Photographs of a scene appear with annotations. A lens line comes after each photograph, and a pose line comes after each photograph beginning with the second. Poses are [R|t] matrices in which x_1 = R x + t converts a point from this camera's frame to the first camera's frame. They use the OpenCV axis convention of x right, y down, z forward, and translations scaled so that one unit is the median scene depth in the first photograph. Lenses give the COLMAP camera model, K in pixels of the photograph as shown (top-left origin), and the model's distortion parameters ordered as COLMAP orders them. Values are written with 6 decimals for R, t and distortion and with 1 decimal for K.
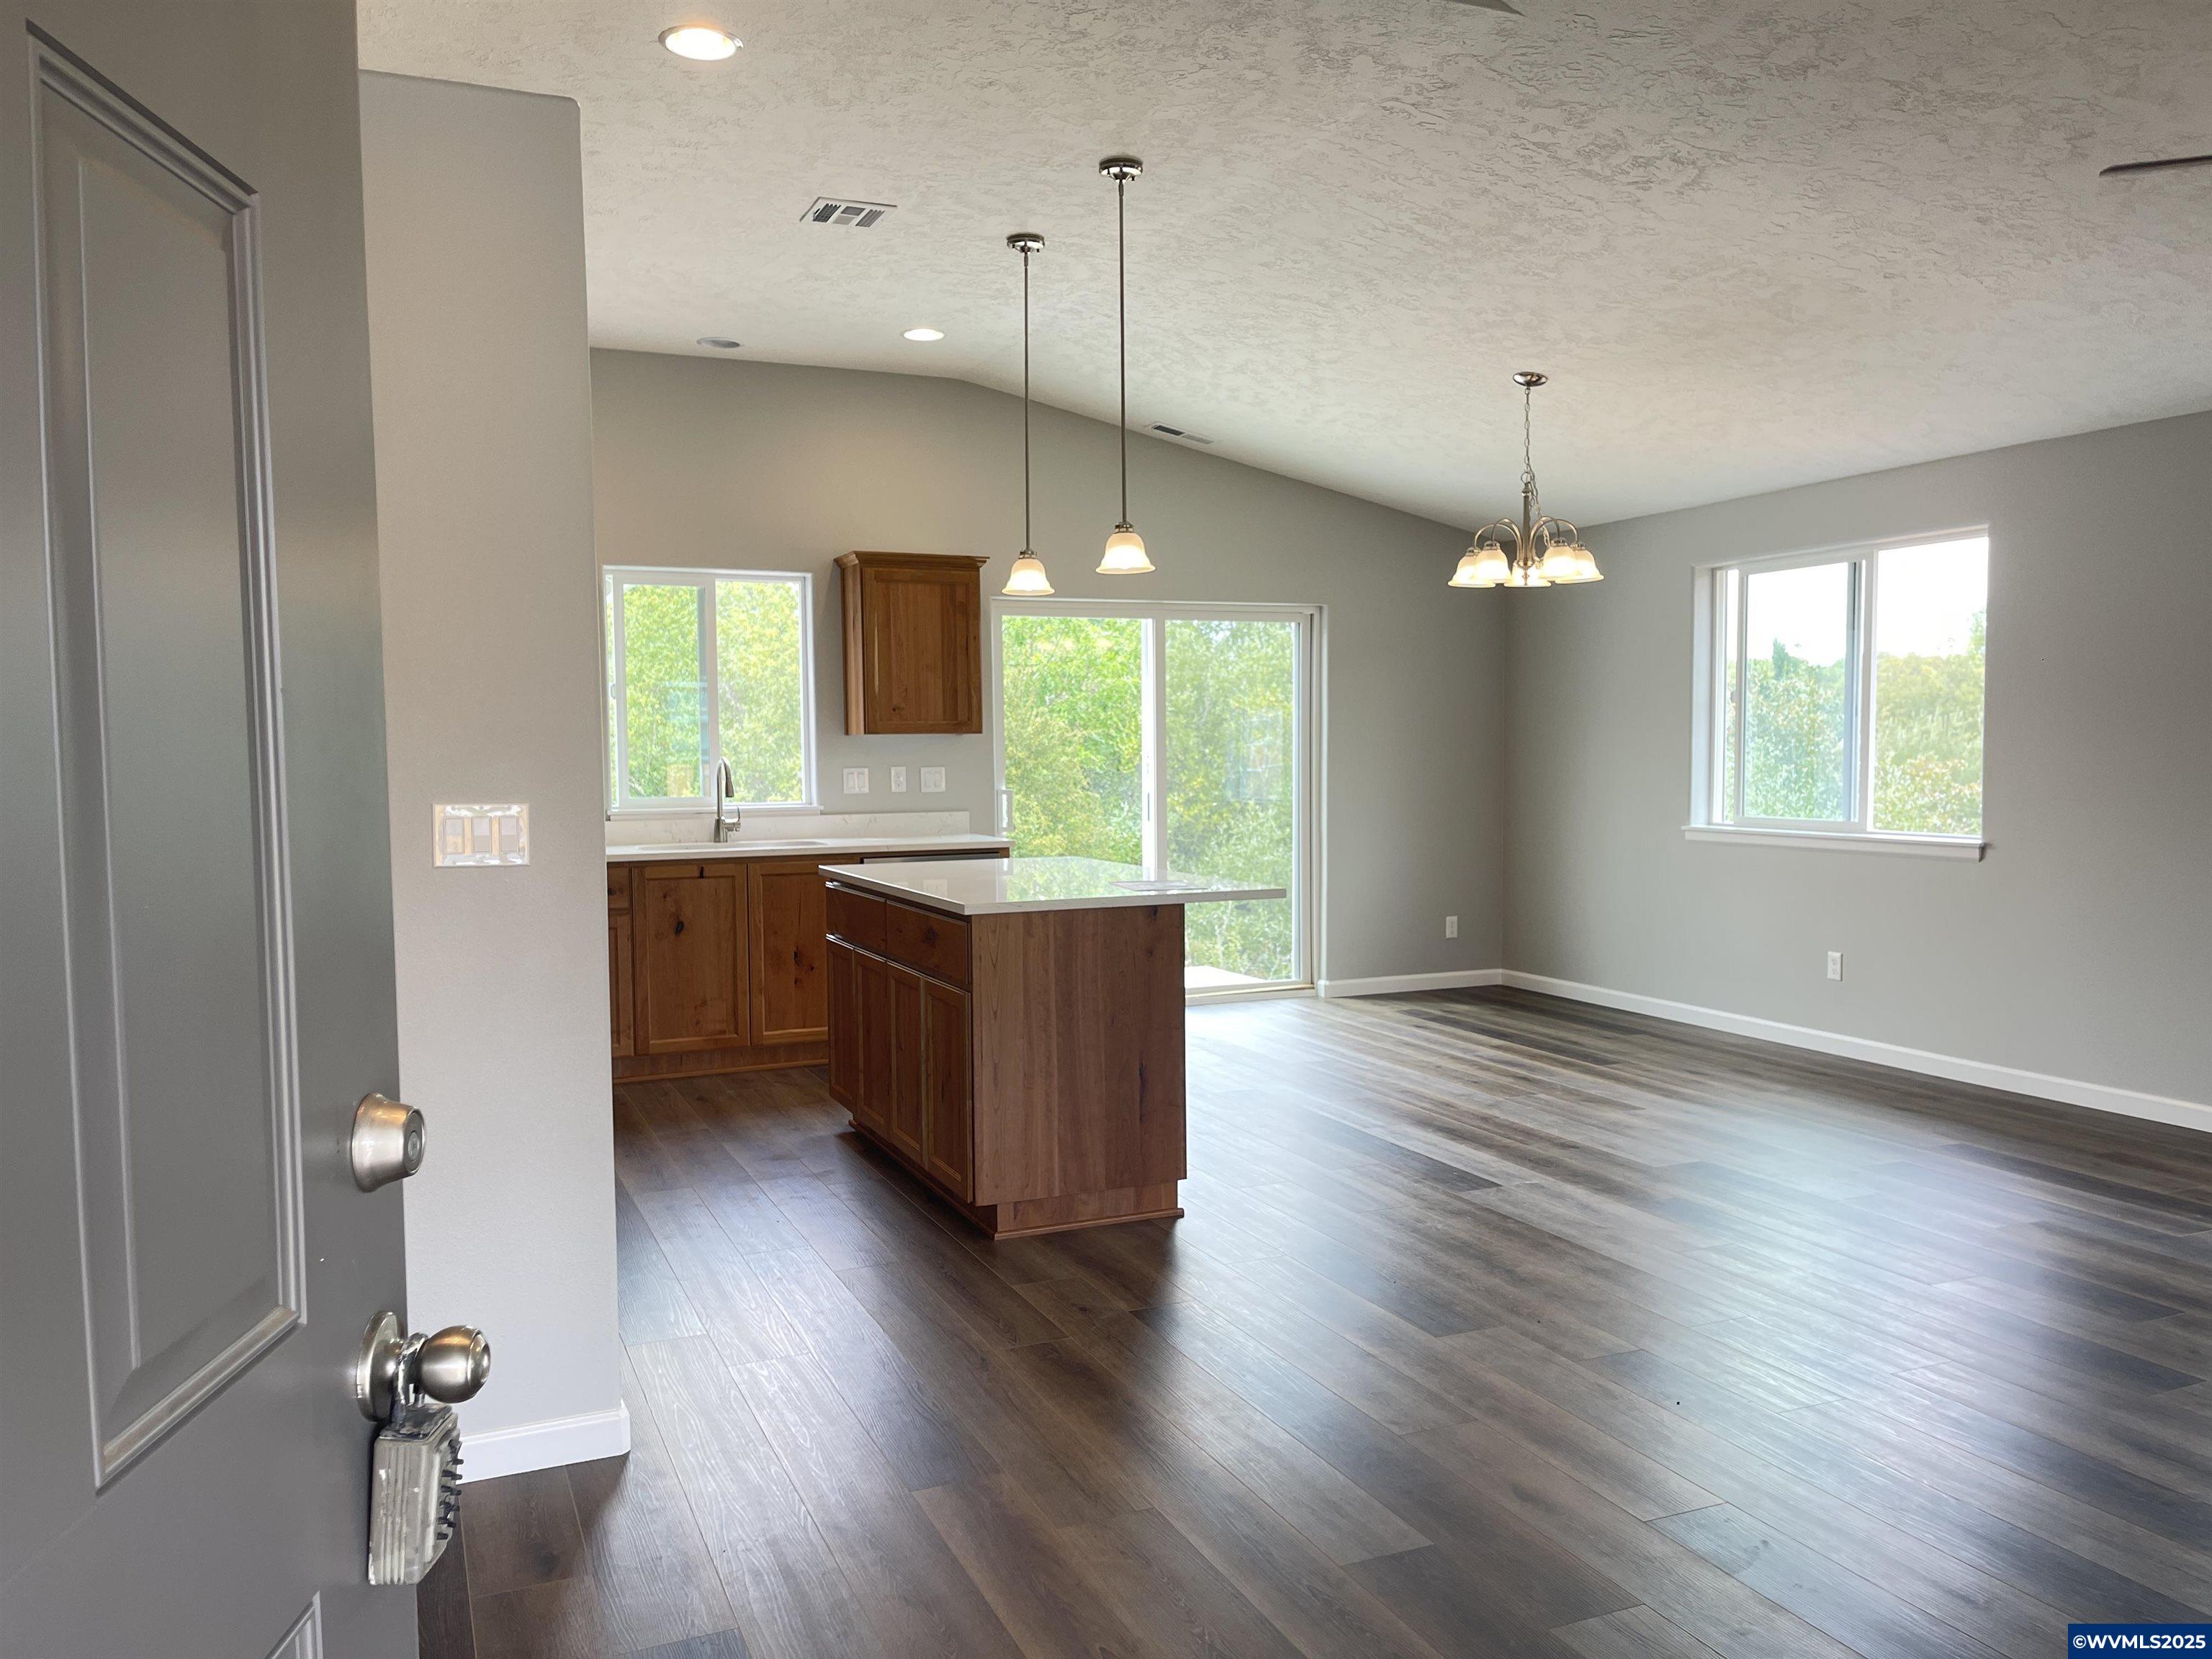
lens RADIAL K [[1663.1, 0, 1115.2], [0, 1663.1, 849.4], [0, 0, 1]] dist [0.074305, -0.016317]
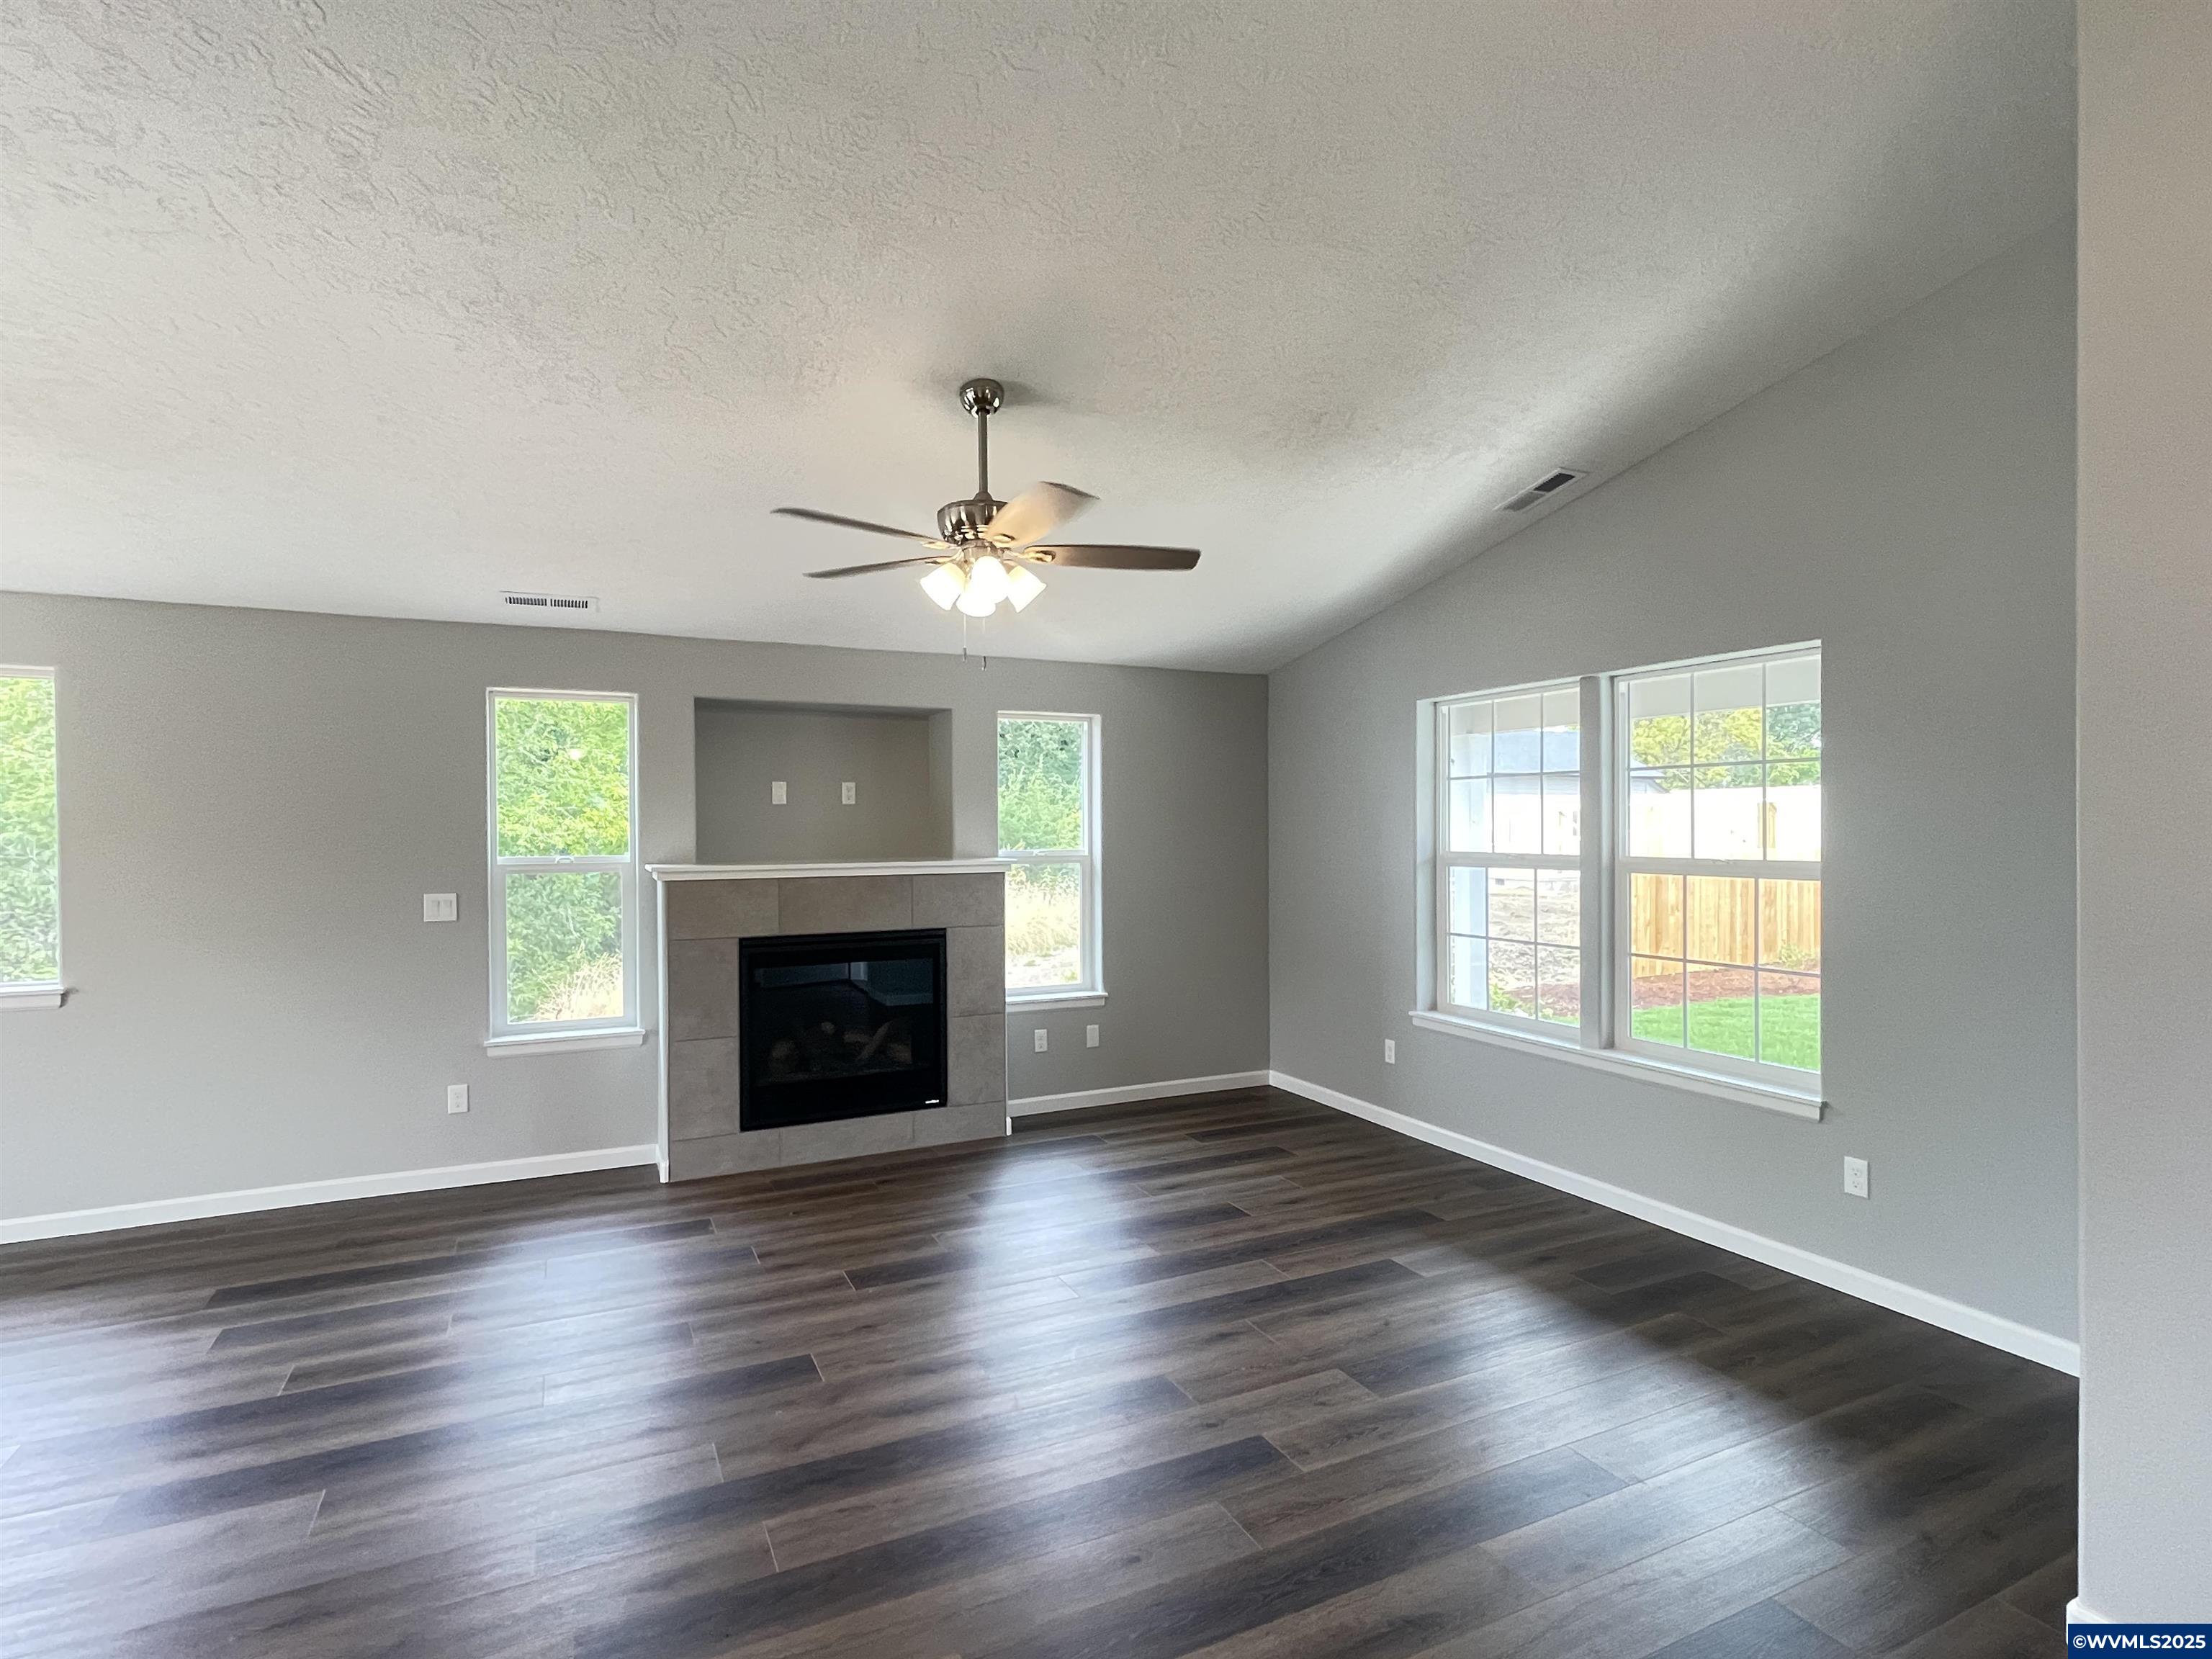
lens RADIAL K [[1106.9, 0, 1092.8], [0, 1106.9, 838.1], [0, 0, 1]] dist [-0.011020, 0.005283]
pose [[-0.033329, -0.000107, 0.999444, -0.133864], [0.067361, 0.997726, 0.002353, -0.047391], [-0.997172, 0.067402, -0.033246, 0.376708]]
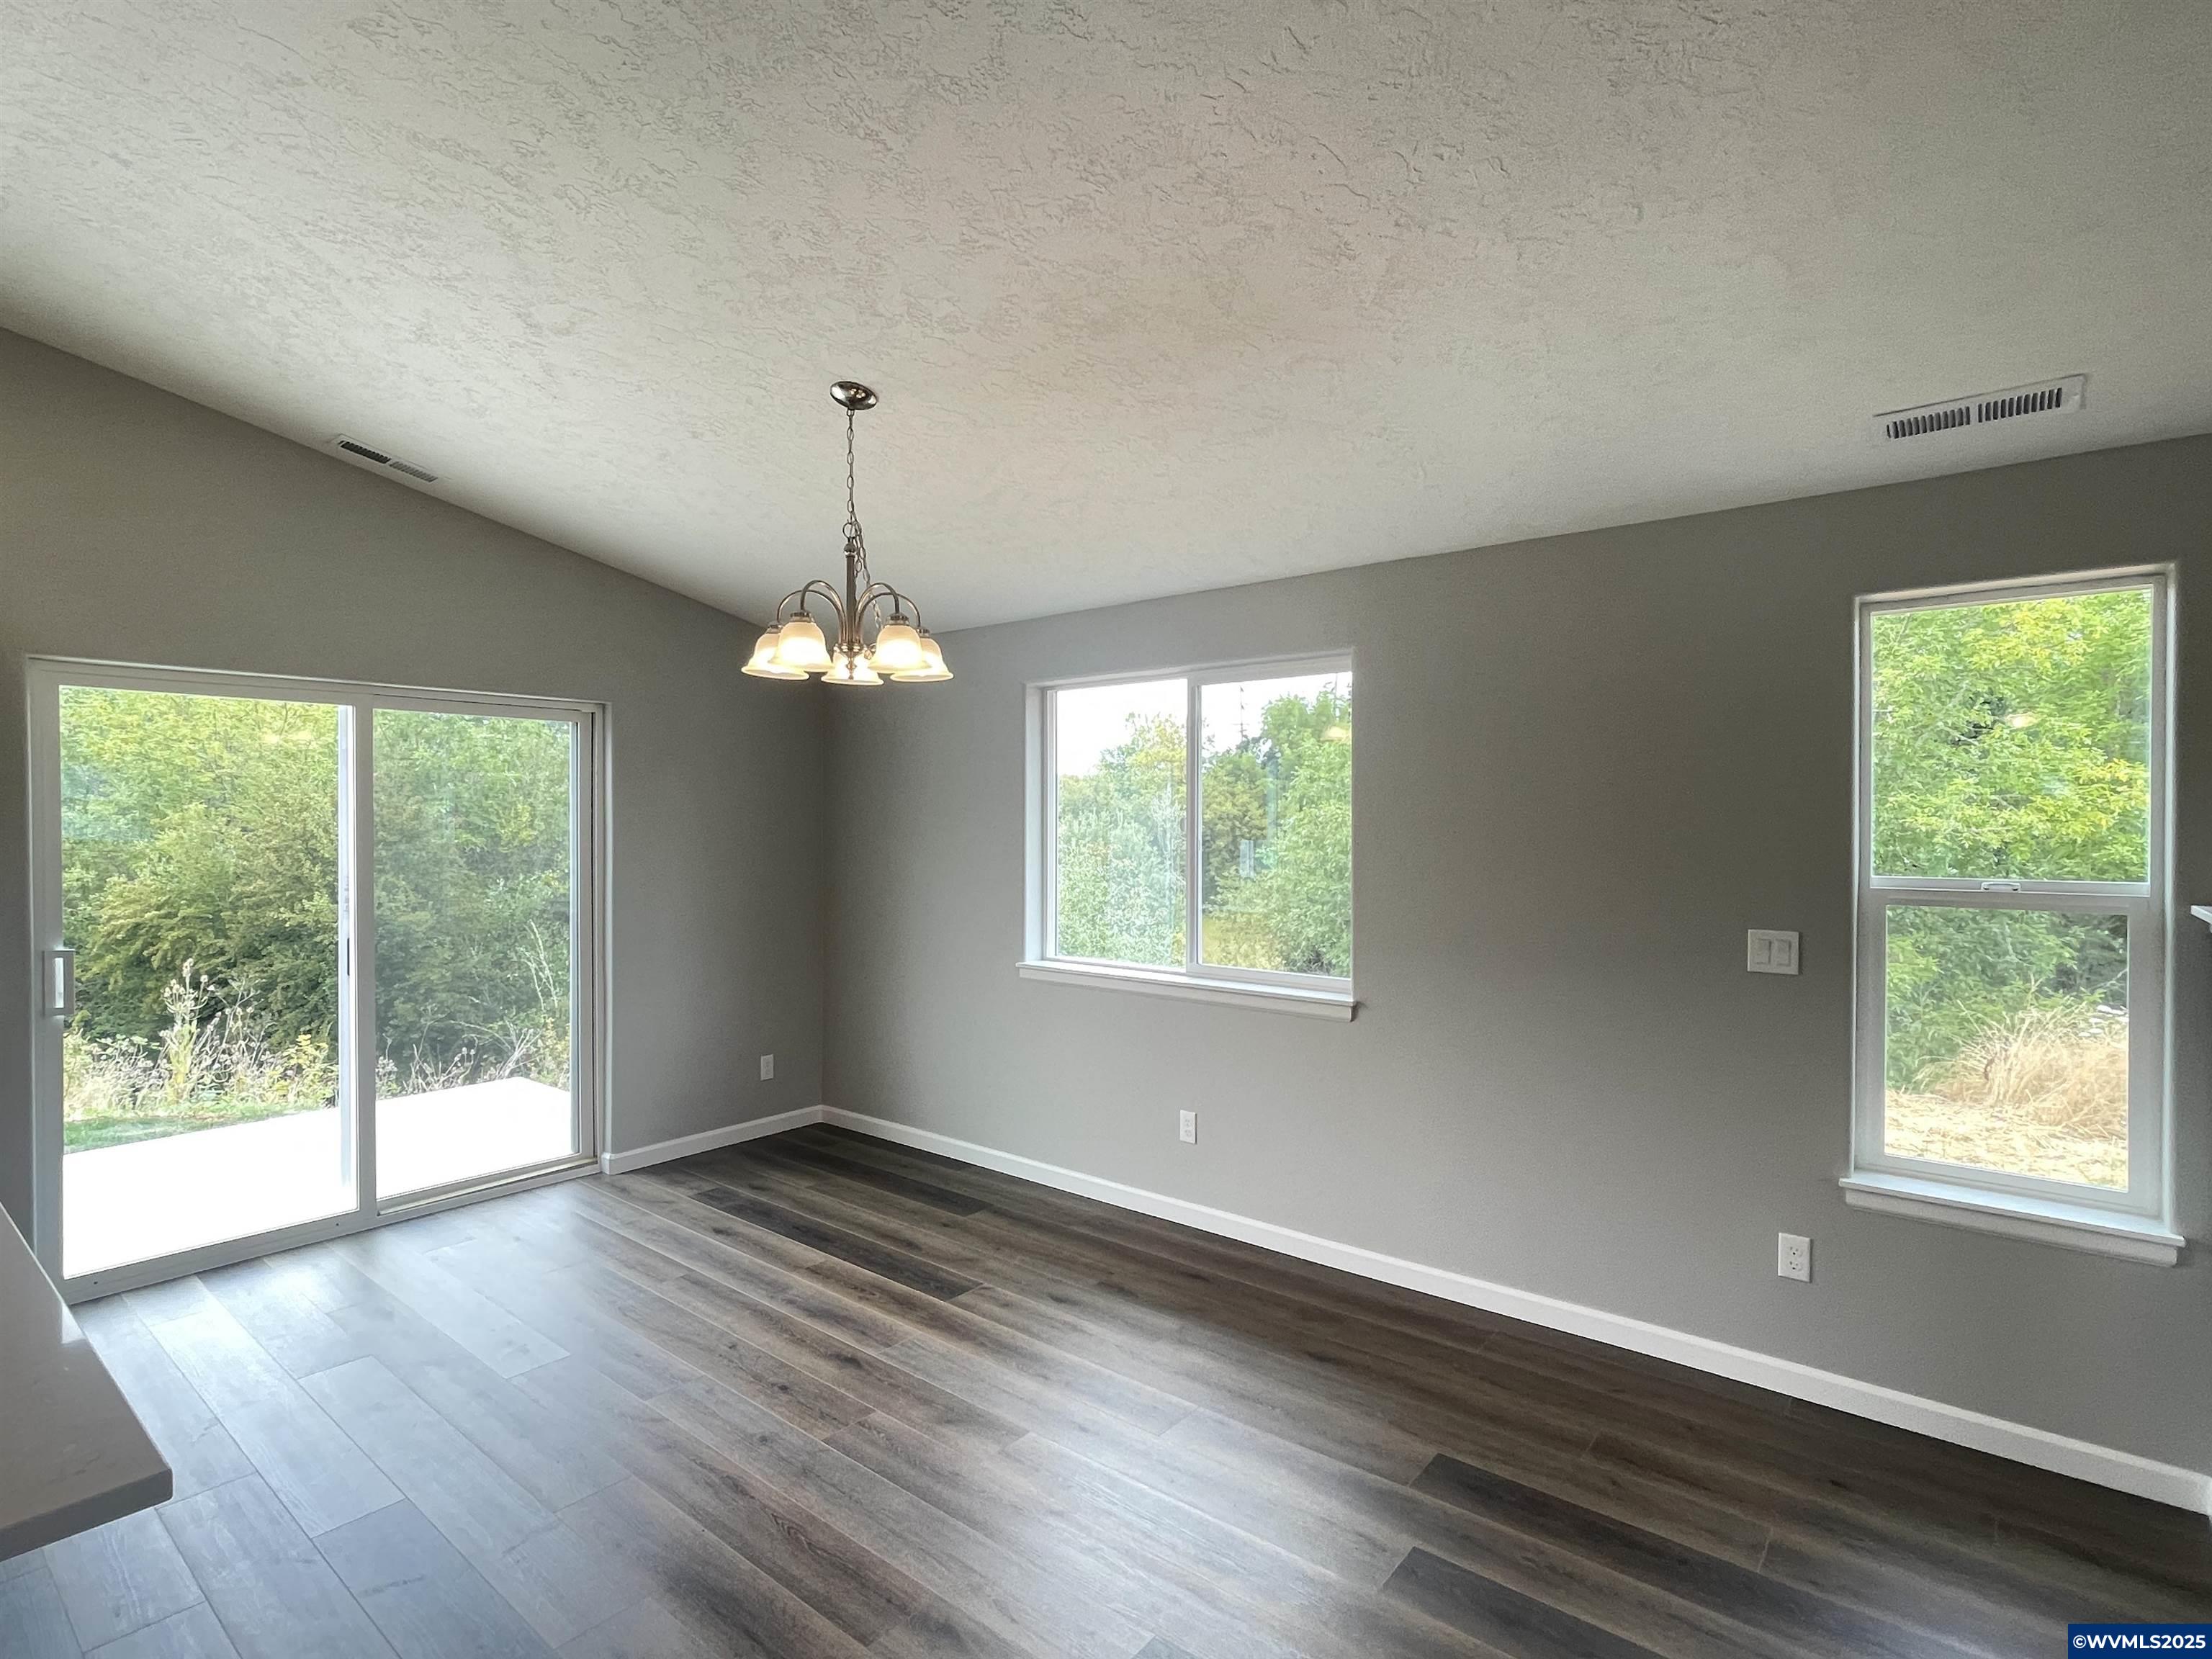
lens RADIAL K [[1106.9, 0, 1094.7], [0, 1106.9, 830.8], [0, 0, 1]] dist [-0.011020, 0.005283]
pose [[0.891853, 0.006679, 0.452276, 0.112639], [0.018406, 0.998527, -0.051042, -0.060060], [-0.451951, 0.053846, 0.890416, 0.483917]]
